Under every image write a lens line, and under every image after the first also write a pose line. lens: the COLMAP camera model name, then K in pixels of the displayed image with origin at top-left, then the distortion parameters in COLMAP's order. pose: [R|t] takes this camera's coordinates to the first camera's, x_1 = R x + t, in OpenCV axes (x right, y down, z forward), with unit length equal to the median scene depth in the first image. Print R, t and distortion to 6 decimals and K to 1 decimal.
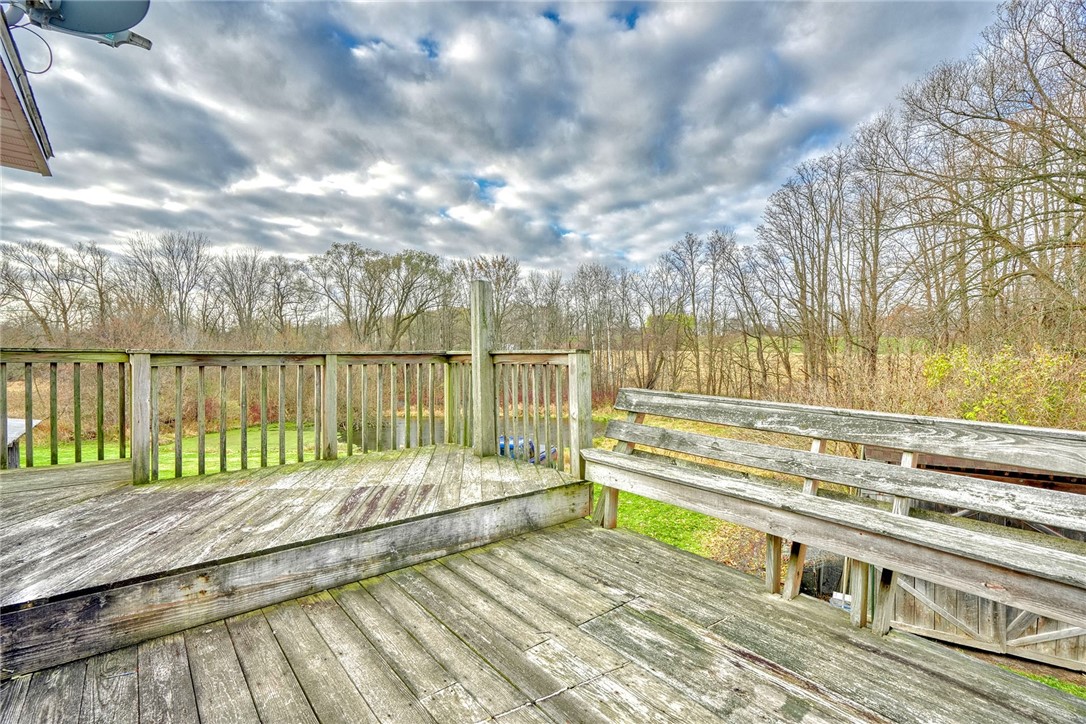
lens RADIAL K [[492.4, 0, 542.9], [0, 492.4, 362.7], [0, 0, 1]] dist [0.001821, 0.000130]
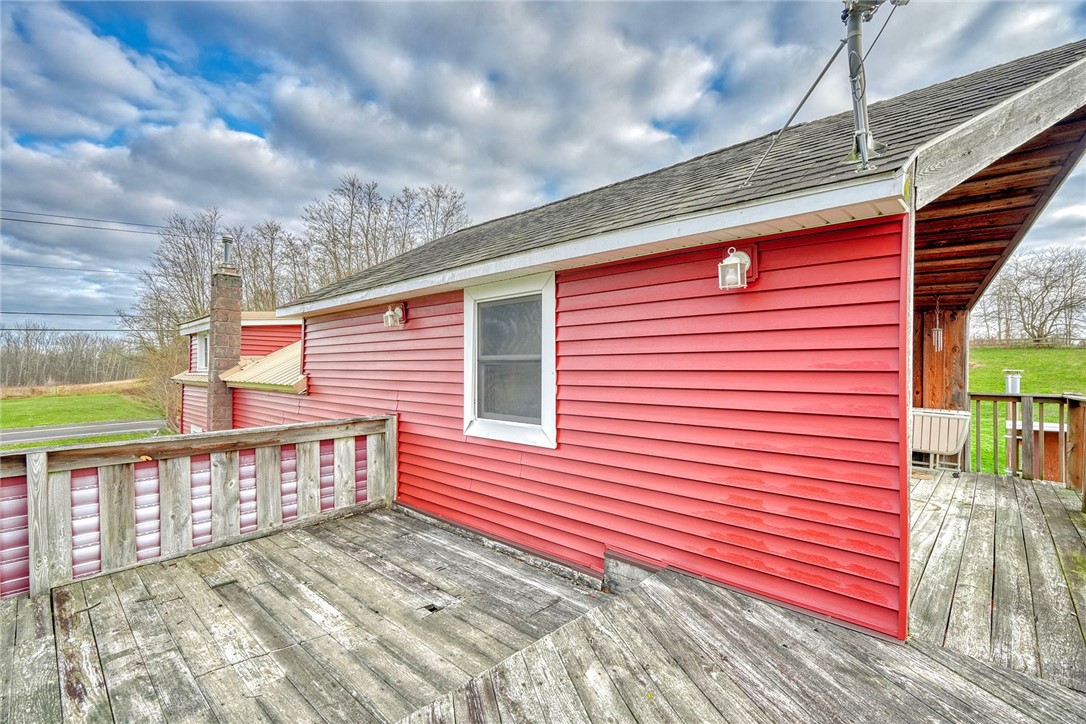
lens RADIAL K [[492.4, 0, 538.4], [0, 492.4, 364.9], [0, 0, 1]] dist [0.001821, 0.000130]
pose [[-0.995022, -0.005673, -0.099490, -0.424018], [-0.006091, 0.999974, 0.003893, -0.134730], [0.099465, 0.004480, -0.995031, 1.826702]]
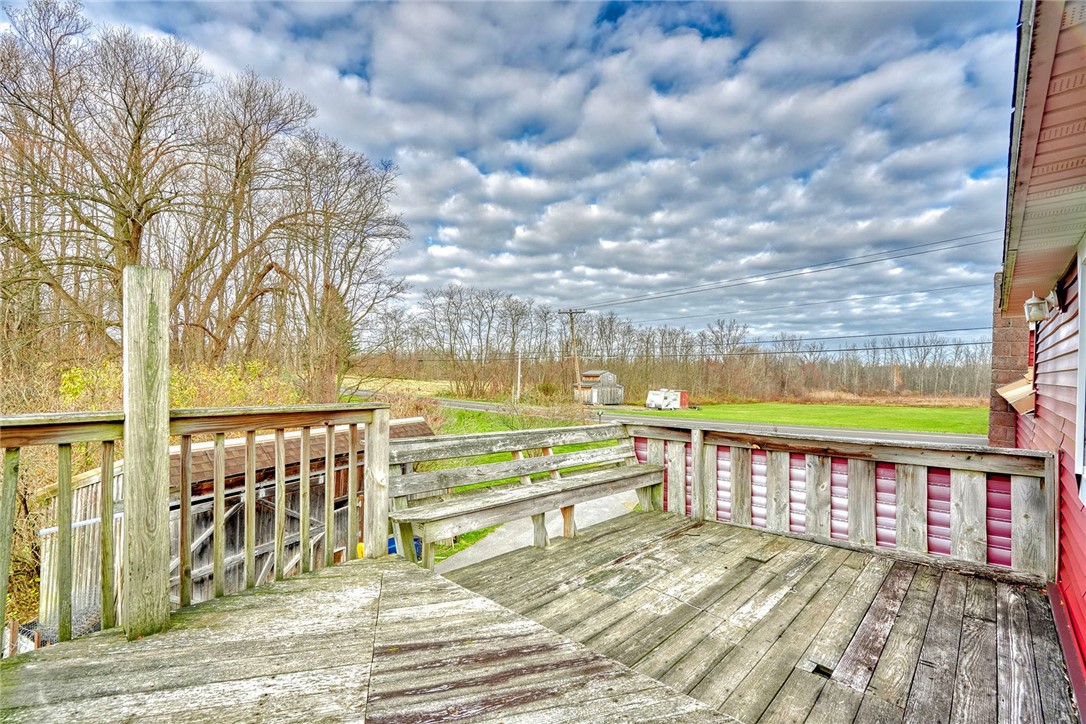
lens RADIAL K [[492.4, 0, 539.8], [0, 492.4, 366.5], [0, 0, 1]] dist [0.001821, 0.000130]
pose [[-0.124623, 0.005229, 0.992190, -1.219227], [-0.008701, 0.999942, -0.006363, -0.131541], [-0.992166, -0.009426, -0.124570, 1.281997]]
